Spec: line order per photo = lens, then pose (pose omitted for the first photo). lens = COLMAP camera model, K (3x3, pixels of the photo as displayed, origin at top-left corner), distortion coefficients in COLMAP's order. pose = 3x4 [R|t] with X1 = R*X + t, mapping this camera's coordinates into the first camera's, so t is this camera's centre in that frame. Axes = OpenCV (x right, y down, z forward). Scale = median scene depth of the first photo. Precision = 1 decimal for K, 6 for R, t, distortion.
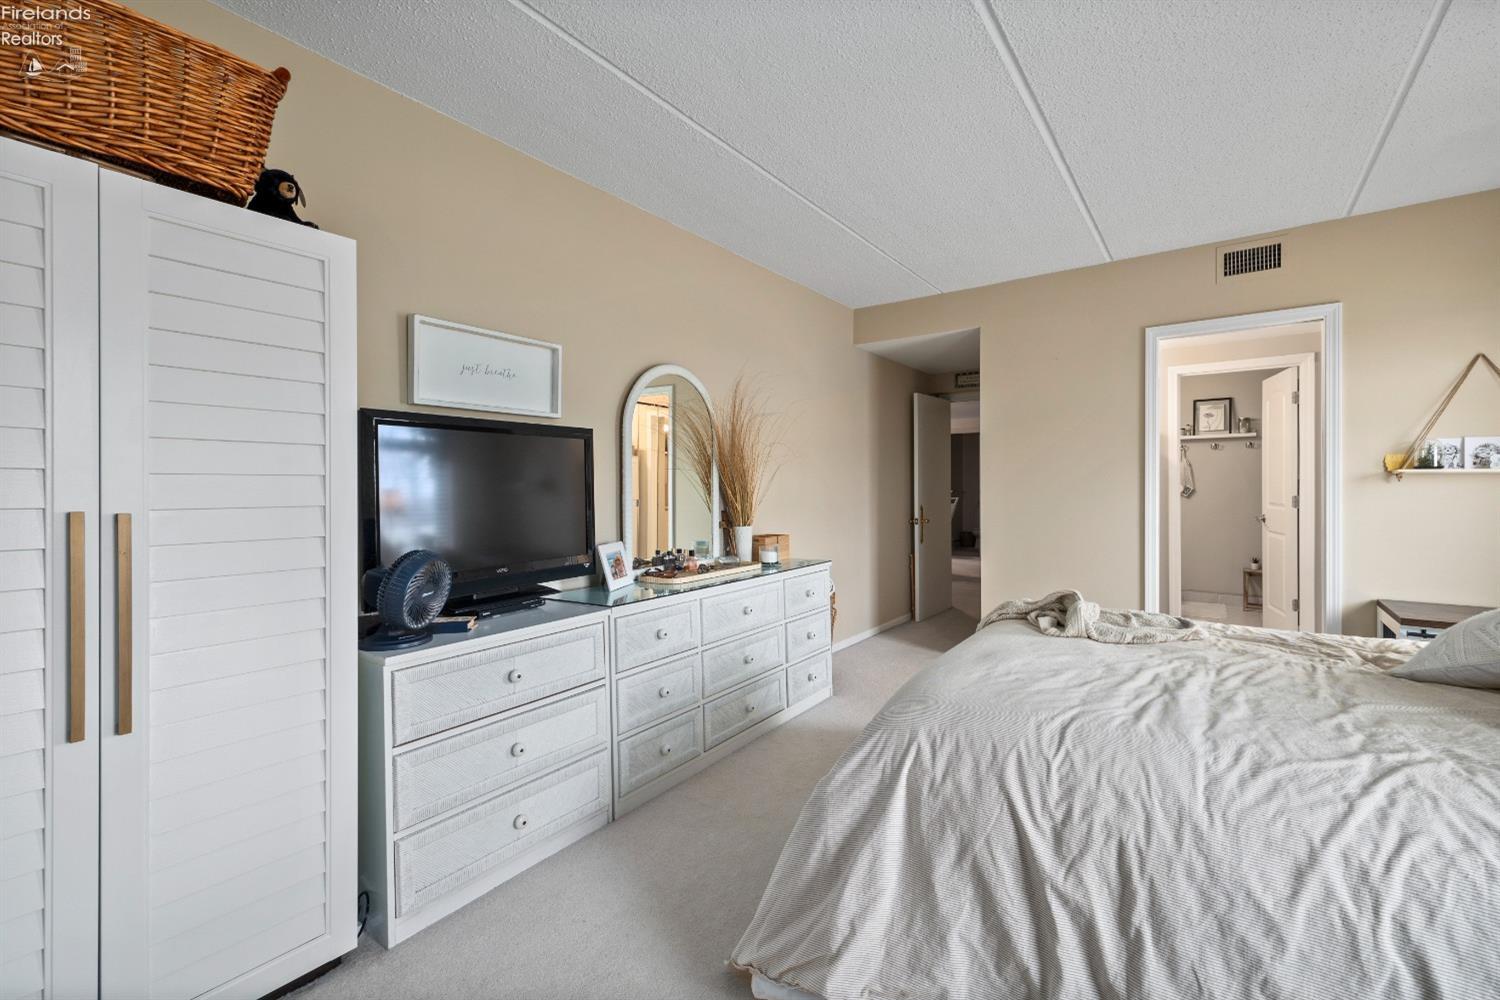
lens RADIAL K [[639.7, 0, 751.2], [0, 639.7, 492.8], [0, 0, 1]] dist [0.004292, 0.000013]
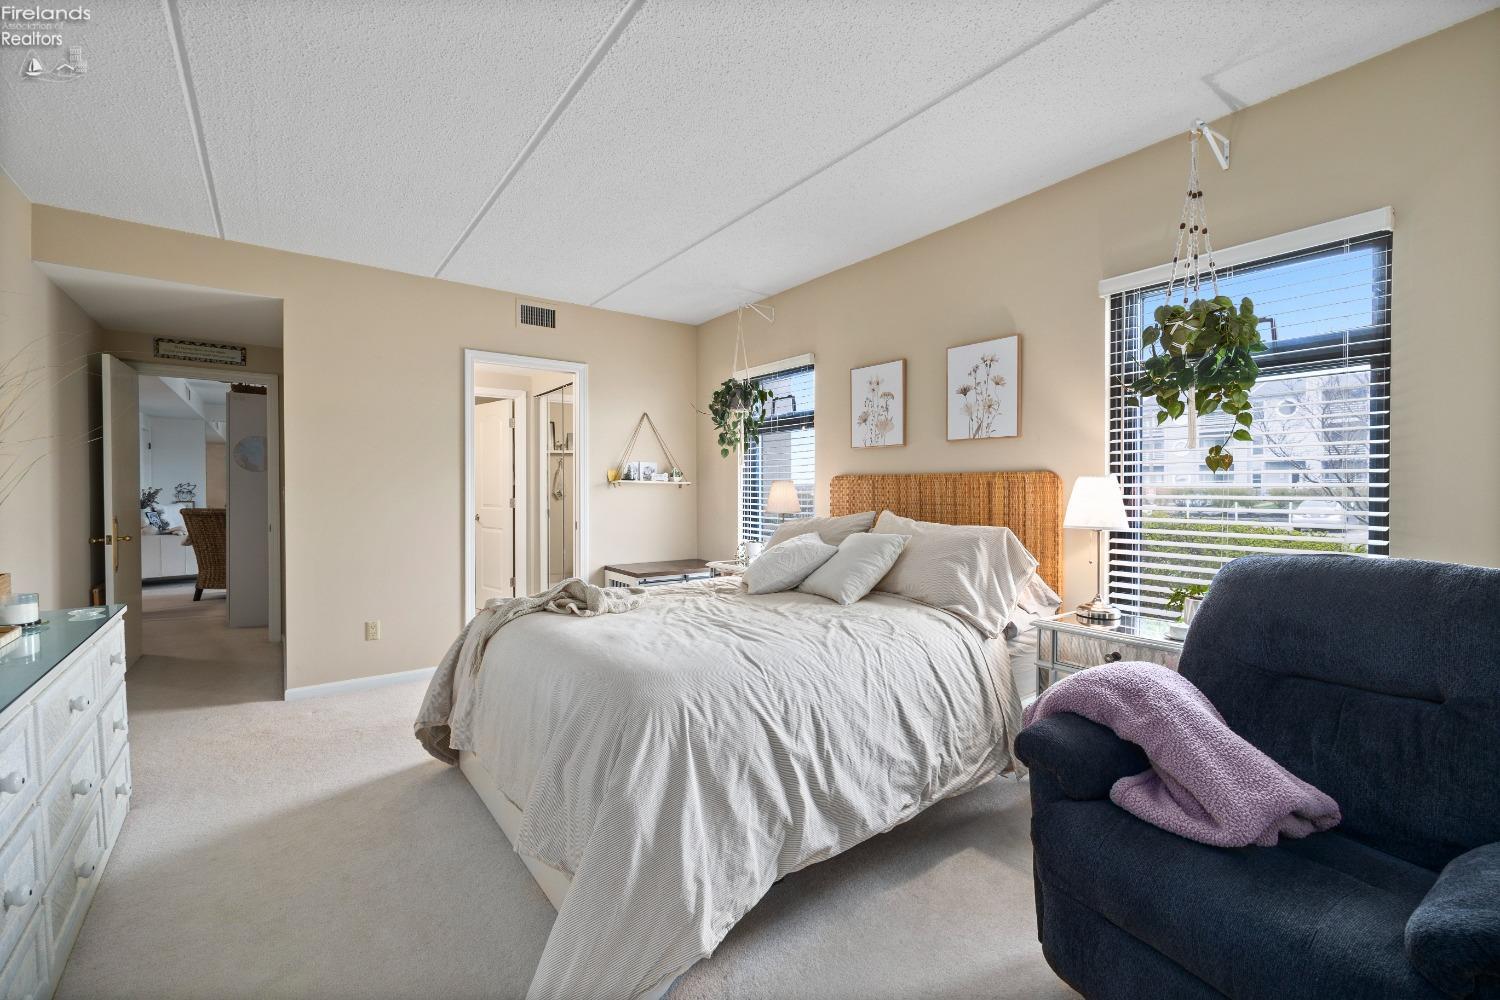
lens RADIAL K [[639.7, 0, 751.2], [0, 639.7, 492.8], [0, 0, 1]] dist [0.004292, 0.000013]
pose [[0.277366, 0.000183, 0.960764, -0.836008], [0.006098, 0.999980, -0.001951, -0.002818], [-0.960745, 0.006400, 0.277359, 0.550181]]
